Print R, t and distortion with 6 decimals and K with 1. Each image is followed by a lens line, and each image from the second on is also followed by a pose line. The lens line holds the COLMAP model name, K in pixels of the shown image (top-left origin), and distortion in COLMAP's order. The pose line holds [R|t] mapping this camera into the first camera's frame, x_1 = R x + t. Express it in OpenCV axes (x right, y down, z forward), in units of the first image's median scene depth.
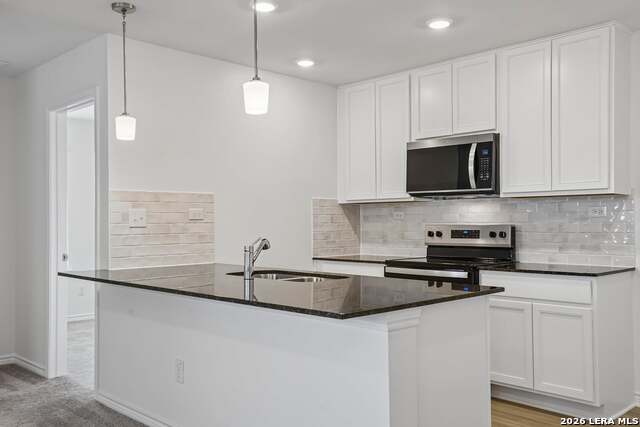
lens RADIAL K [[579.8, 0, 316.3], [0, 579.8, 213.1], [0, 0, 1]] dist [0.123721, 0.005160]
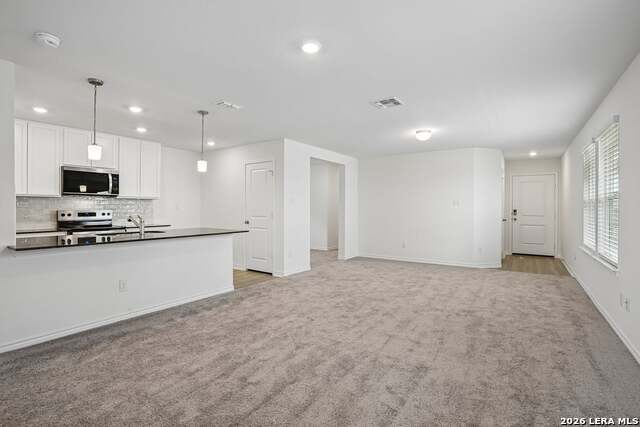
lens RADIAL K [[299.5, 0, 334.6], [0, 299.5, 210.4], [0, 0, 1]] dist [-0.014387, 0.000966]
pose [[-0.177849, -0.002526, 0.984055, -1.036729], [-0.009846, 0.999951, 0.000787, 0.013258], [-0.984009, -0.009549, -0.177865, 0.356806]]
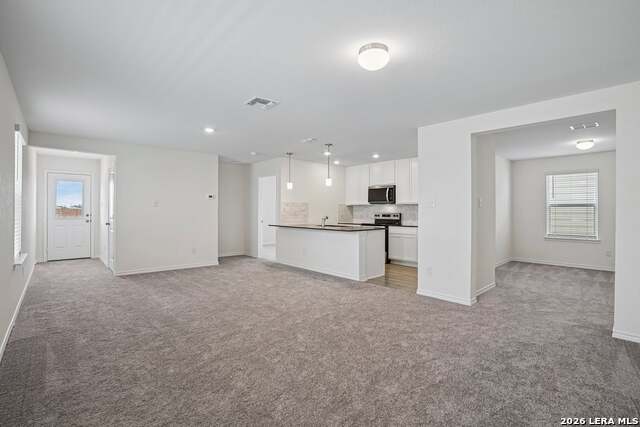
lens RADIAL K [[299.5, 0, 321.0], [0, 299.5, 208.3], [0, 0, 1]] dist [-0.014387, 0.000966]
pose [[0.999483, 0.007418, -0.031284, -0.055978], [-0.007289, 0.999964, 0.004245, -0.009129], [0.031314, -0.004015, 0.999502, -0.708644]]
